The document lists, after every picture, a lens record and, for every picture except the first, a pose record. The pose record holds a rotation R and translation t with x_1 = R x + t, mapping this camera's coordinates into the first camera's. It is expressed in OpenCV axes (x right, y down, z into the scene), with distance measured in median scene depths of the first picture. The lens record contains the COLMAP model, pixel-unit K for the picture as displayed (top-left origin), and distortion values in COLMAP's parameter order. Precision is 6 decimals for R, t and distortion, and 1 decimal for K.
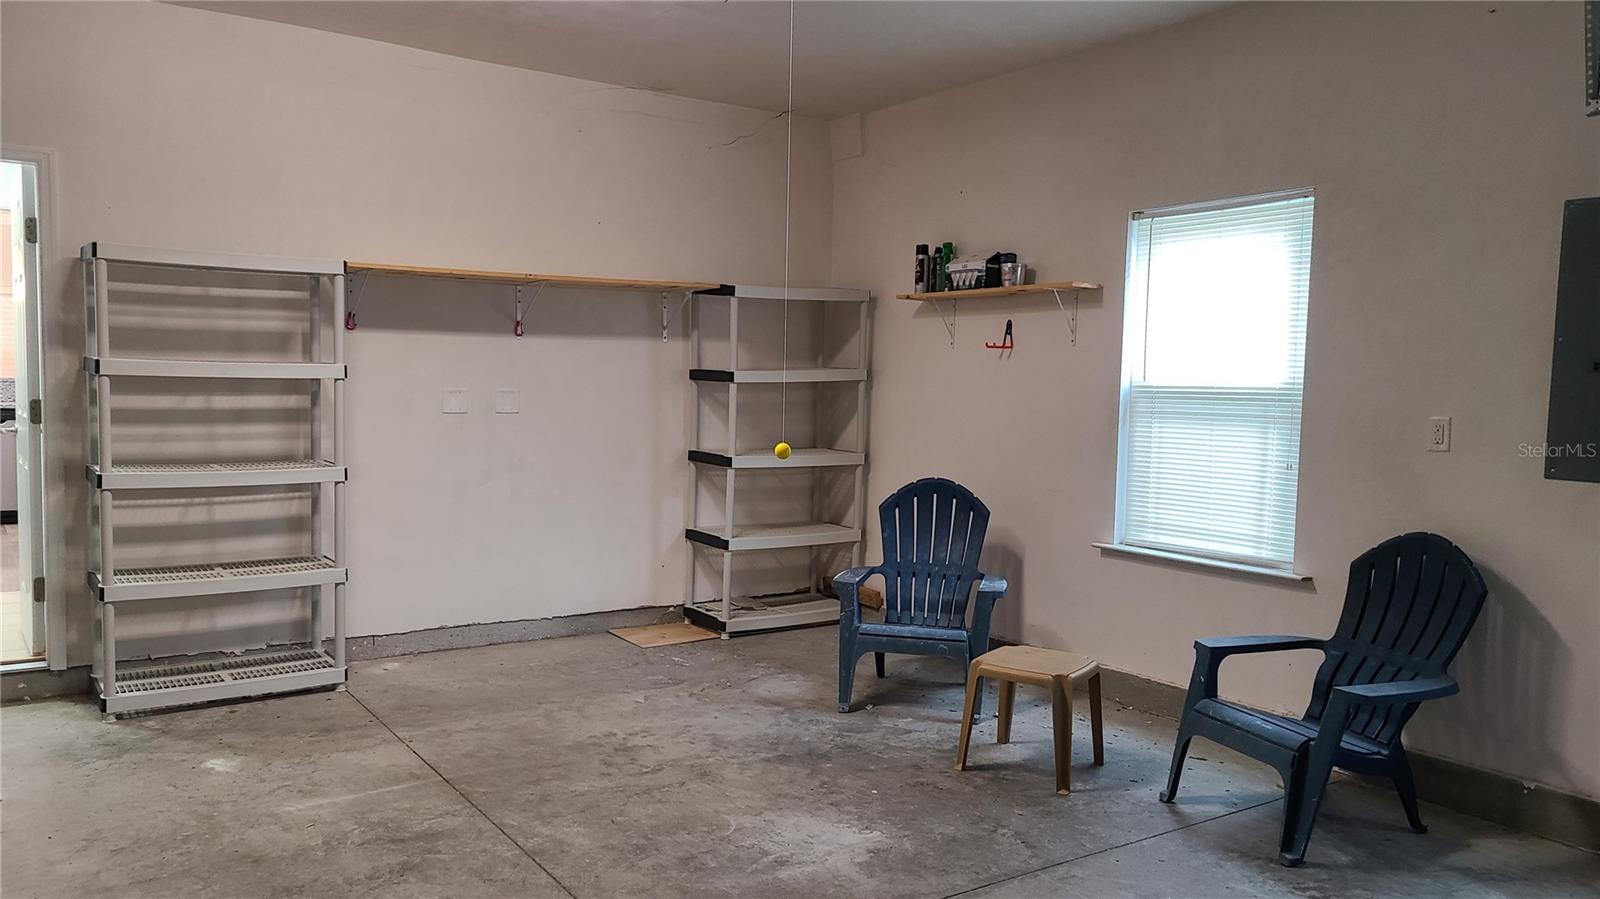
lens RADIAL K [[1160.0, 0, 797.6], [0, 1160.0, 453.7], [0, 0, 1]] dist [0.059085, 0.001991]
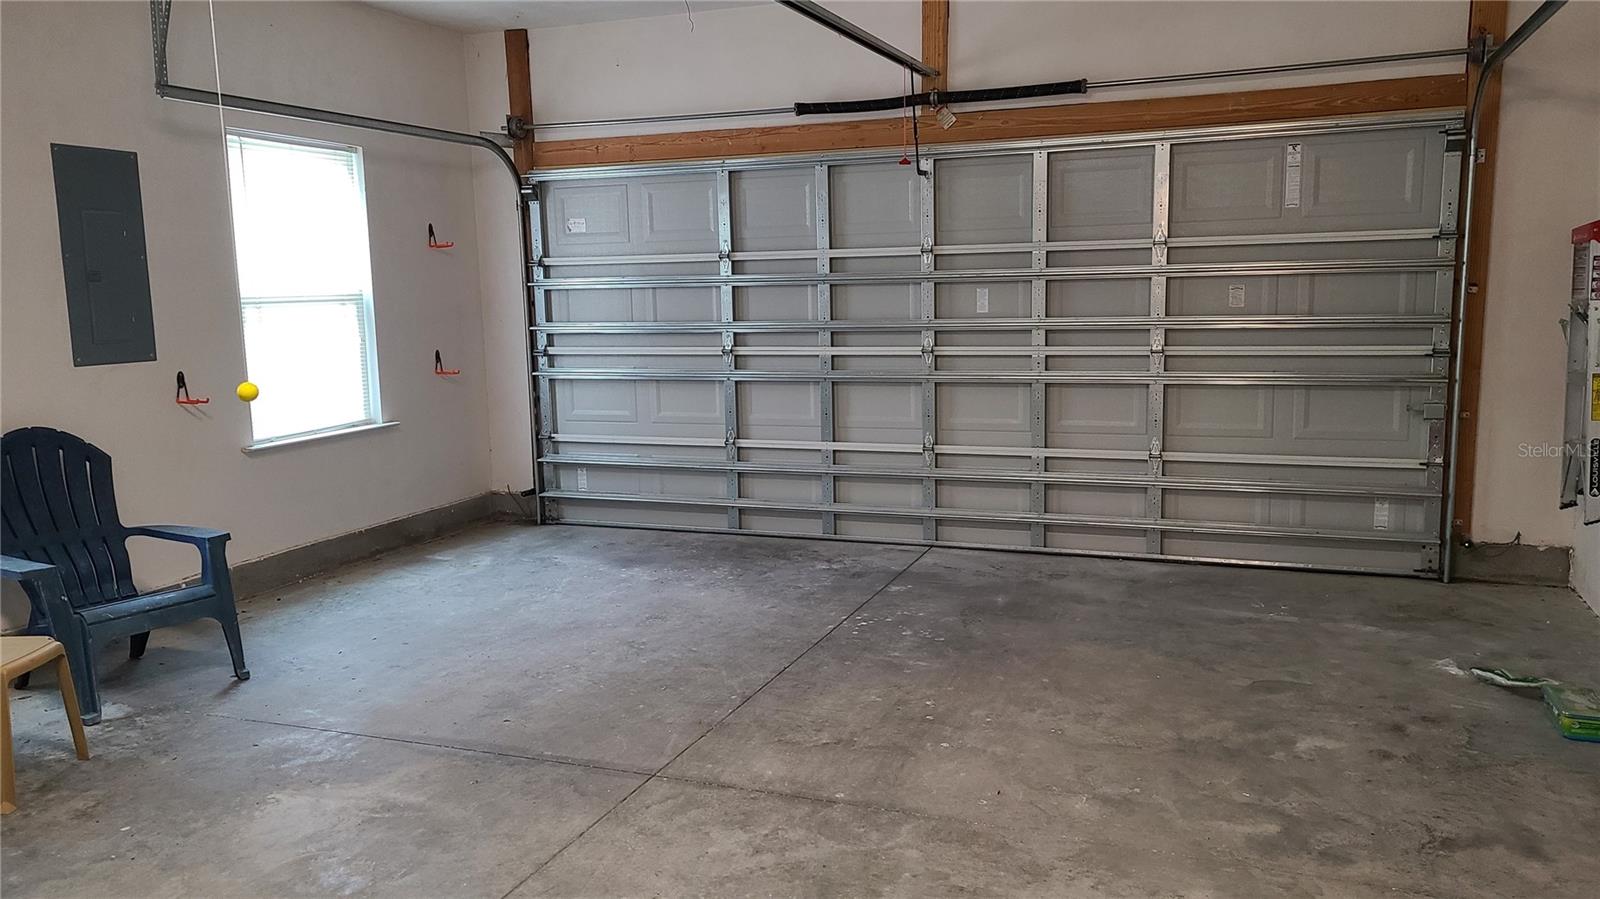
lens RADIAL K [[1160.0, 0, 810.2], [0, 1160.0, 443.9], [0, 0, 1]] dist [0.059085, 0.001991]
pose [[-0.569696, -0.124973, 0.812298, -0.929475], [0.050136, 0.981246, 0.186127, -0.104017], [-0.820325, 0.146761, -0.552746, 1.166705]]
